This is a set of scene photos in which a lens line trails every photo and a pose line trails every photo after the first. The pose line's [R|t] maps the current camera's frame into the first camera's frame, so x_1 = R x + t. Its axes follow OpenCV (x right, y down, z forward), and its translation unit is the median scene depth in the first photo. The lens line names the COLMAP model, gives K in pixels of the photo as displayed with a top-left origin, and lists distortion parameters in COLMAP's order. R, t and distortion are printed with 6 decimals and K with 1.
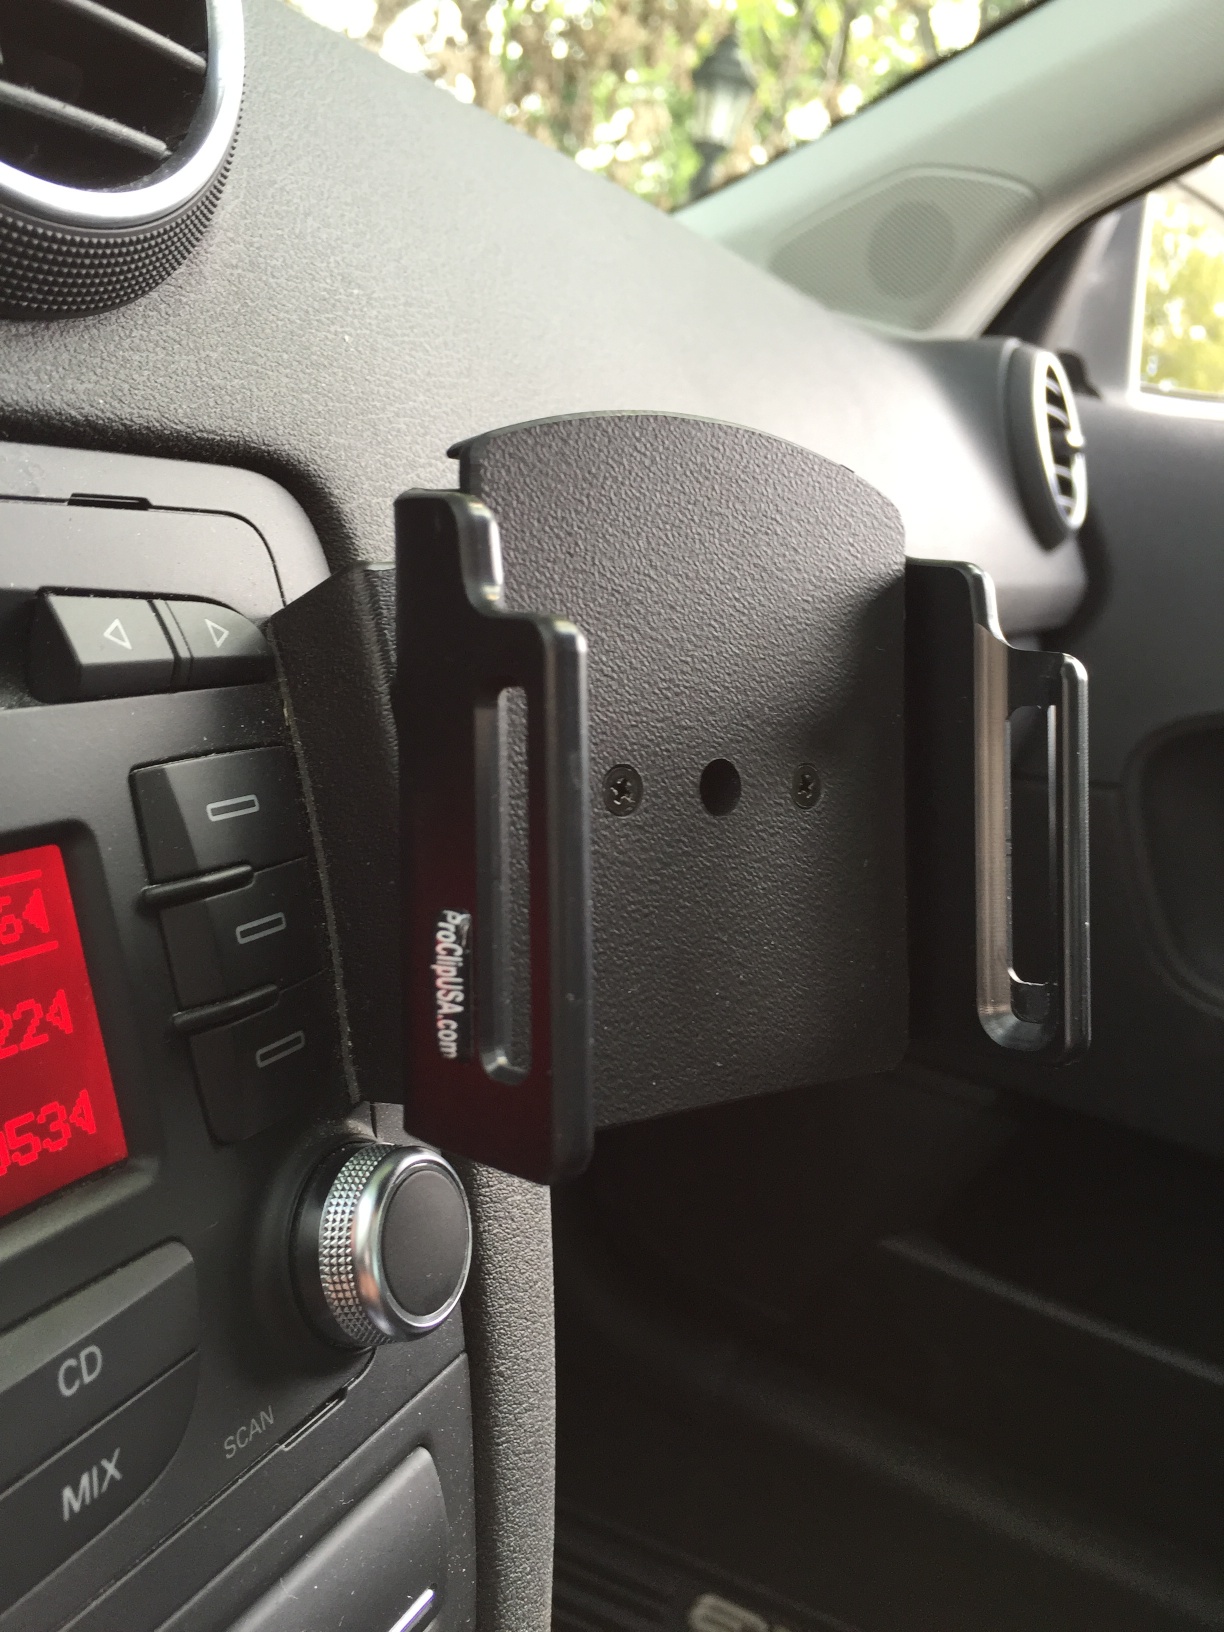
lens RADIAL K [[1435.0, 0, 617.6], [0, 1435.0, 795.5], [0, 0, 1]] dist [0.066867, -0.139650]
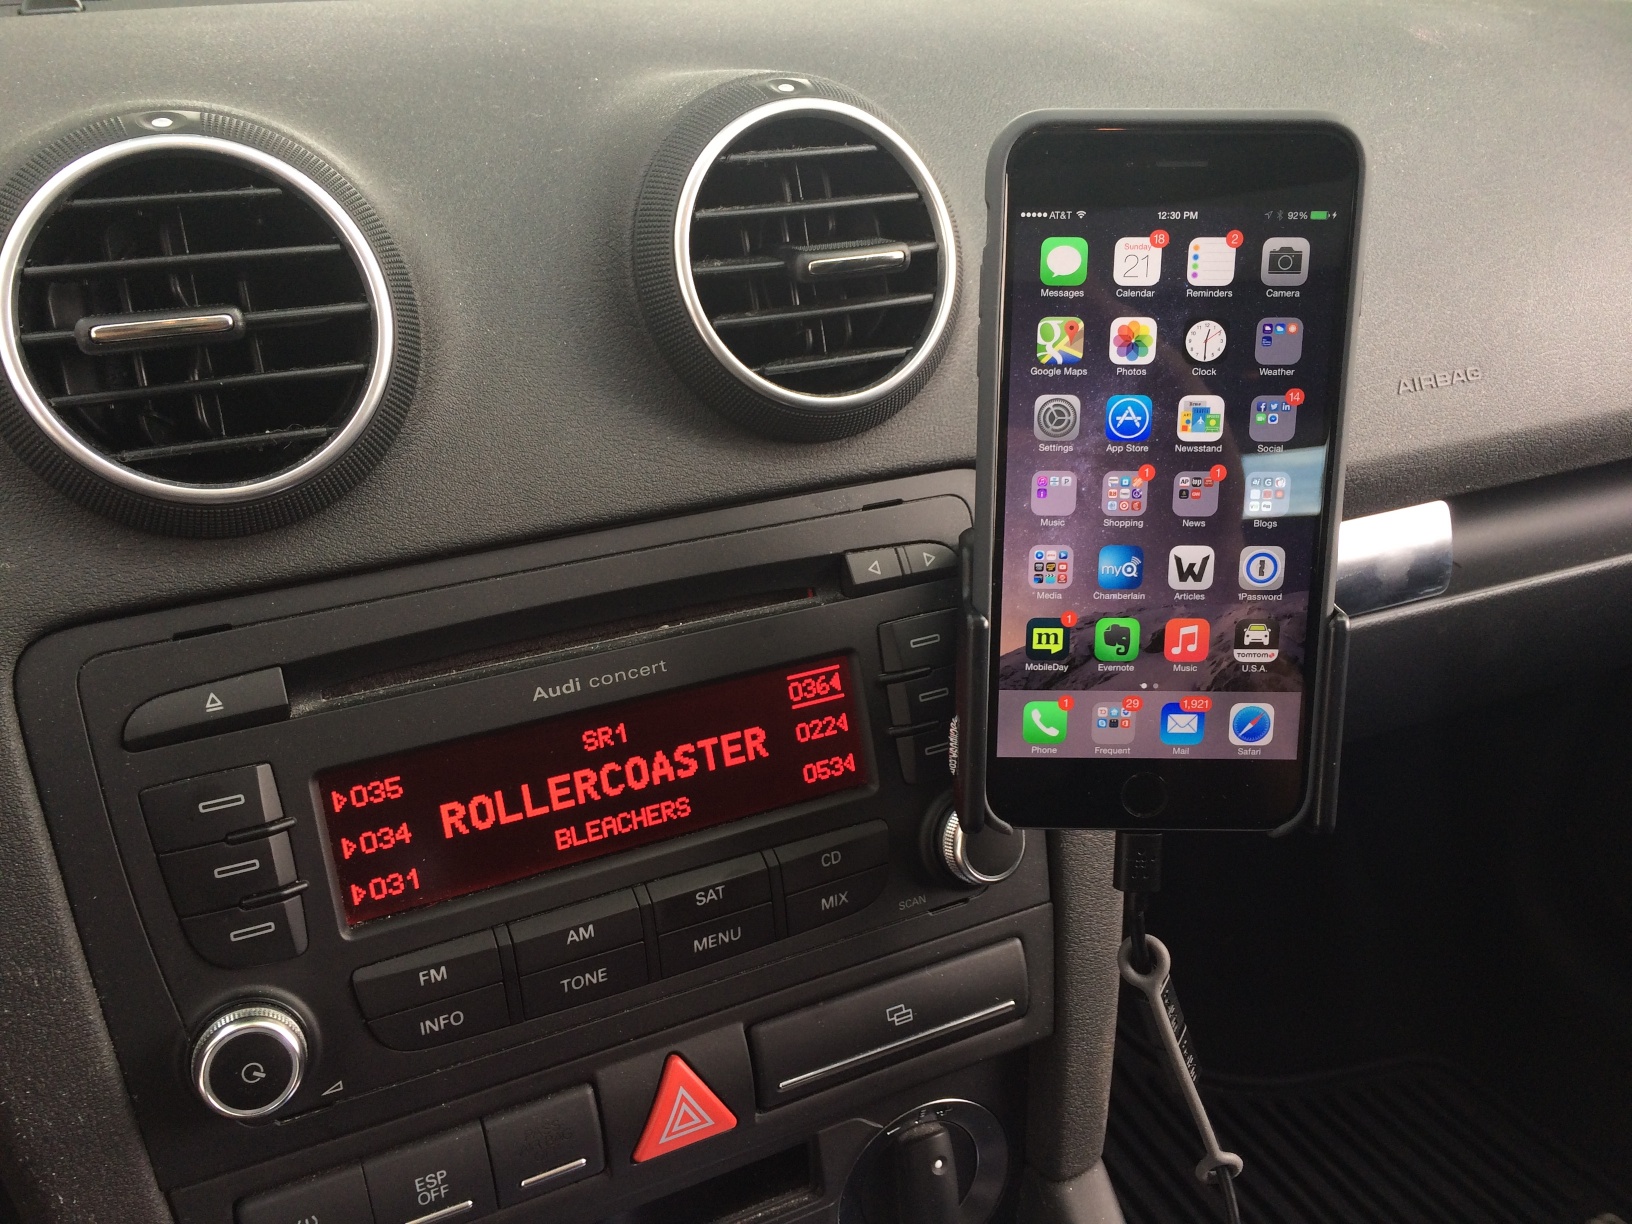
lens RADIAL K [[1441.9, 0, 816.0], [0, 1441.9, 612.0], [0, 0, 1]] dist [0.062658, -0.148884]
pose [[0.779383, 0.133380, -0.612186, 1.000891], [-0.021947, 0.982290, 0.186075, -0.463489], [0.626163, -0.131588, 0.768508, -0.856273]]
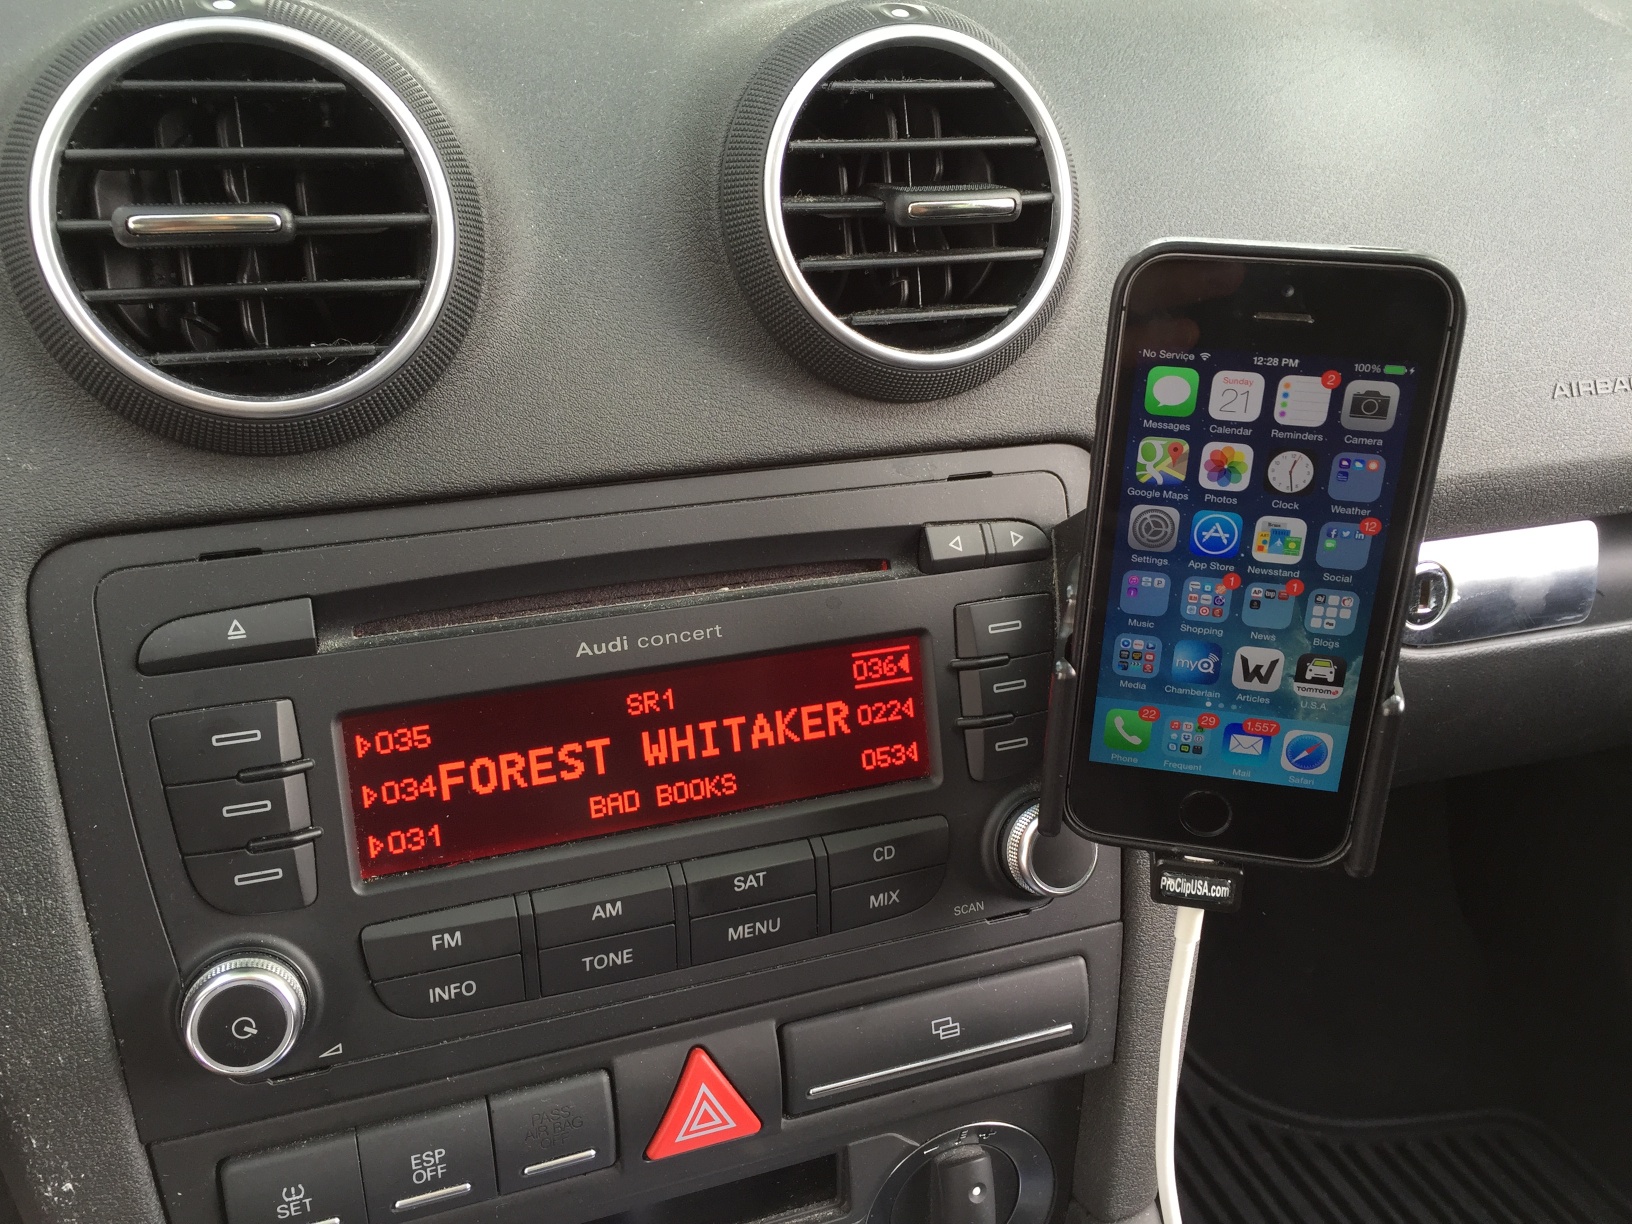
lens RADIAL K [[1435.0, 0, 811.6], [0, 1435.0, 601.1], [0, 0, 1]] dist [0.066867, -0.139650]
pose [[0.722631, 0.195455, -0.663025, 0.919760], [-0.085904, 0.977148, 0.194430, -0.416766], [0.685875, -0.083545, 0.722907, -0.700965]]
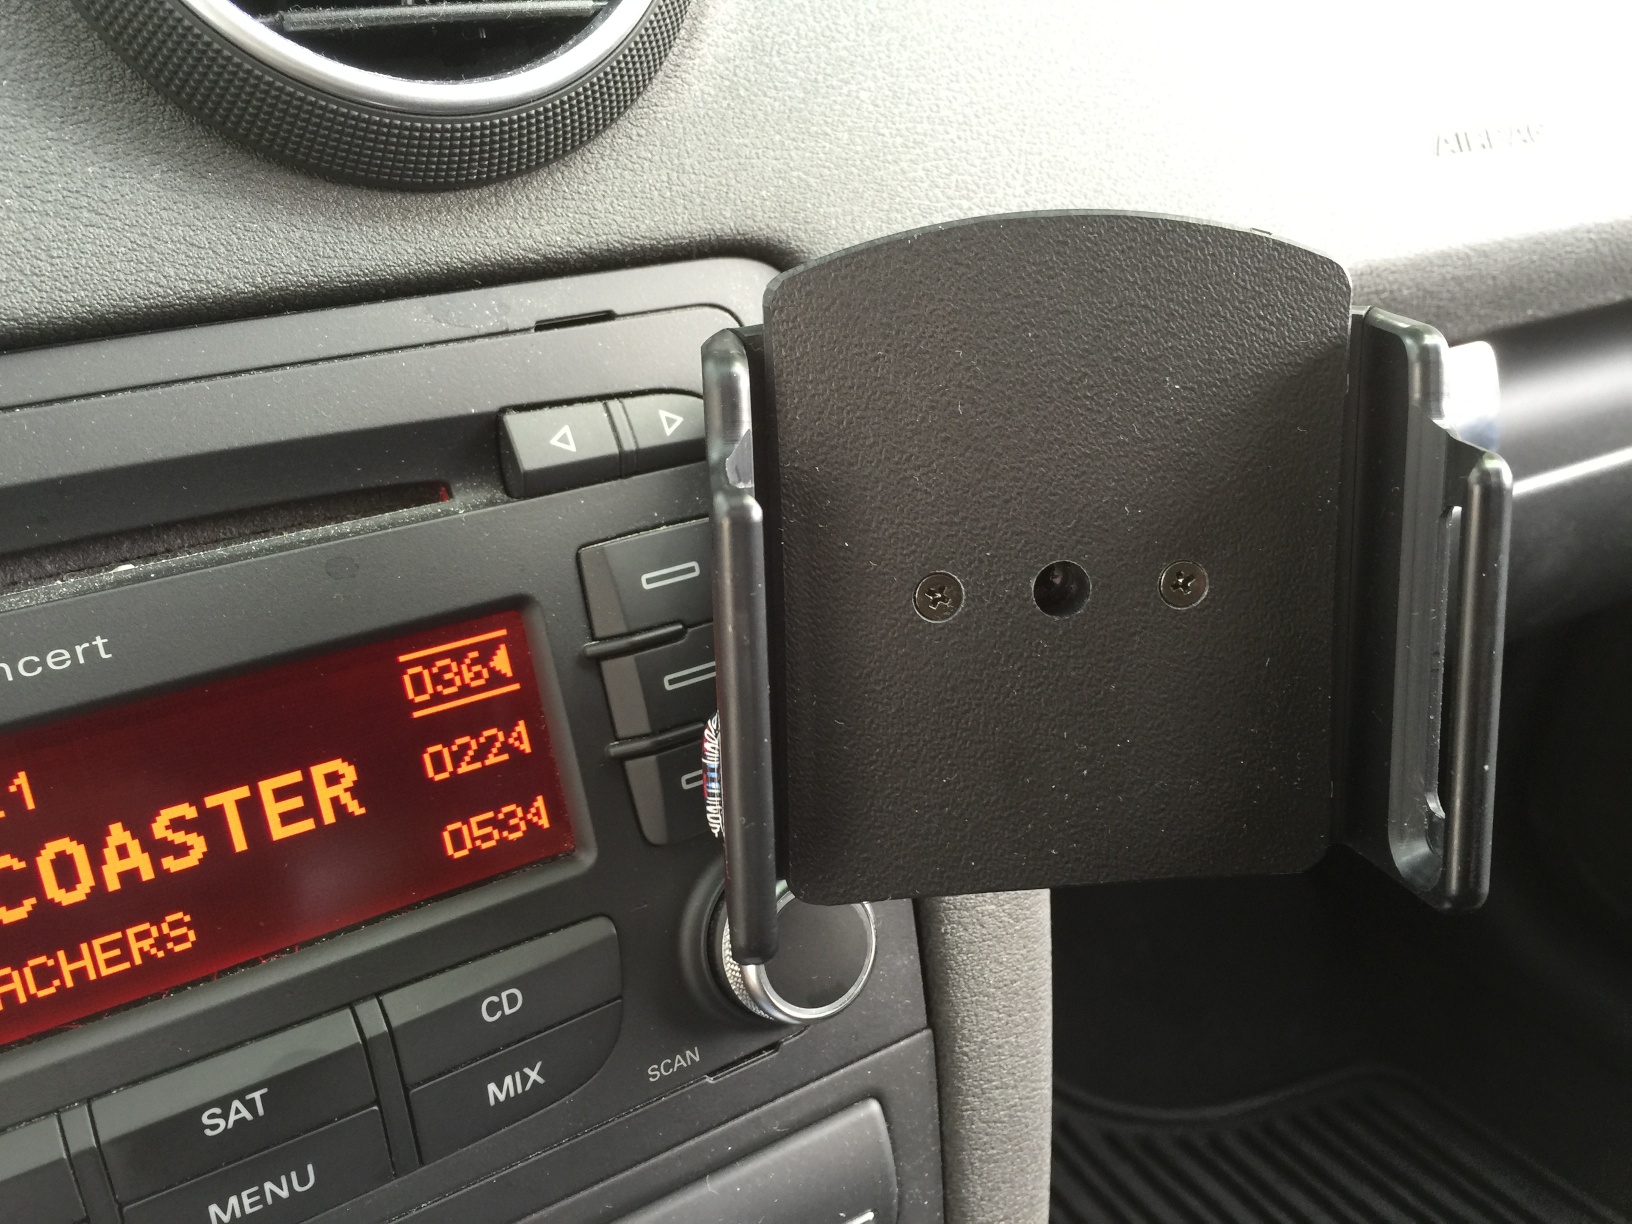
lens RADIAL K [[1435.0, 0, 811.6], [0, 1435.0, 601.1], [0, 0, 1]] dist [0.066867, -0.139650]
pose [[0.834229, 0.092091, -0.543673, 0.495671], [0.012455, 0.982557, 0.185543, -0.195399], [0.551277, -0.161557, 0.818531, 0.085400]]
